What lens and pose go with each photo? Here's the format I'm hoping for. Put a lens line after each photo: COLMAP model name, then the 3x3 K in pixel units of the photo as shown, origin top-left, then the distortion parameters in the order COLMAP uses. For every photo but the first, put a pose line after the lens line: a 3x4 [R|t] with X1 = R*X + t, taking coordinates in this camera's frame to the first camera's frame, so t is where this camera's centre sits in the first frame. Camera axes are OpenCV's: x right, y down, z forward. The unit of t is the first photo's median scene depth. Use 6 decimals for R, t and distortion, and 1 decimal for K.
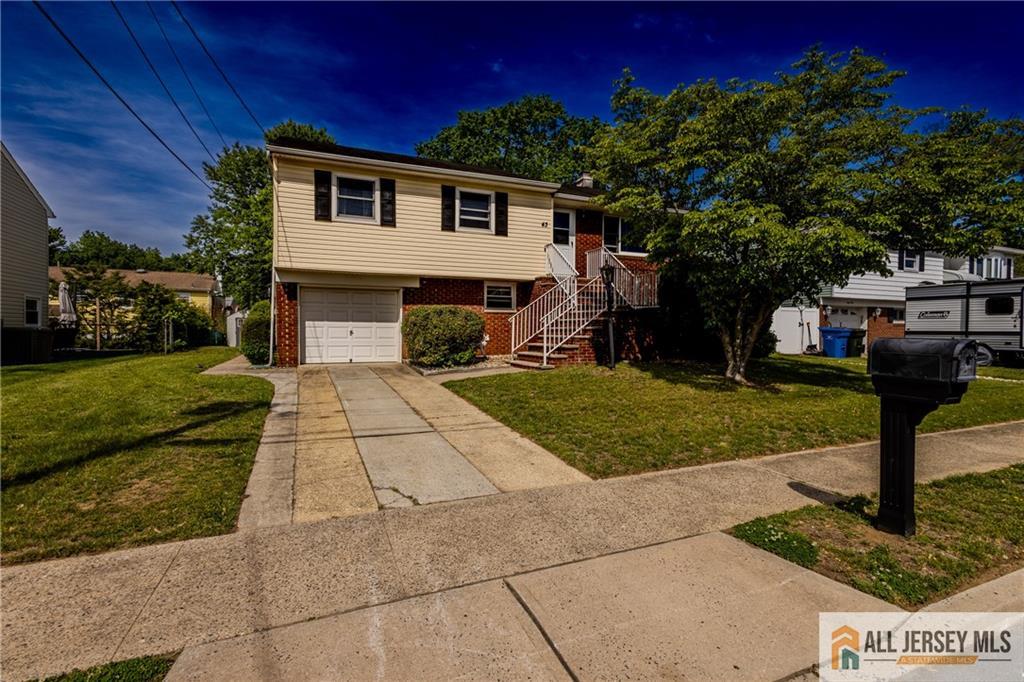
lens RADIAL K [[485.0, 0, 508.9], [0, 485.0, 336.1], [0, 0, 1]] dist [0.006313, 0.000424]
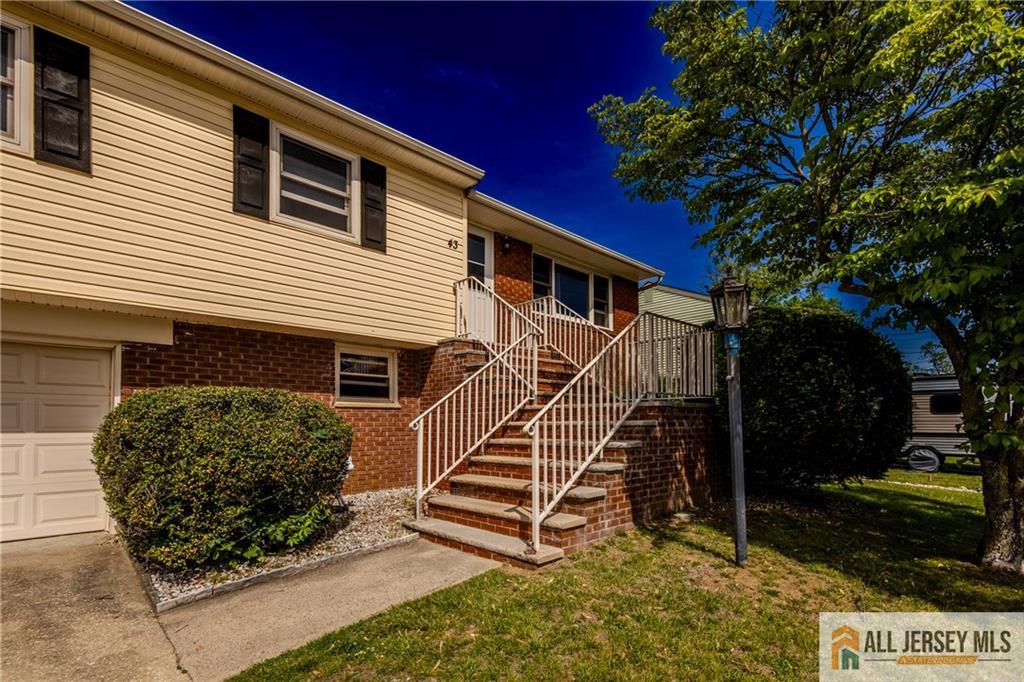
lens RADIAL K [[485.0, 0, 509.8], [0, 485.0, 418.5], [0, 0, 1]] dist [0.006313, 0.000424]
pose [[0.935240, -0.000207, 0.354014, -0.062019], [0.009441, 0.999659, -0.024358, -0.024787], [-0.353888, 0.026122, 0.934923, 0.512754]]
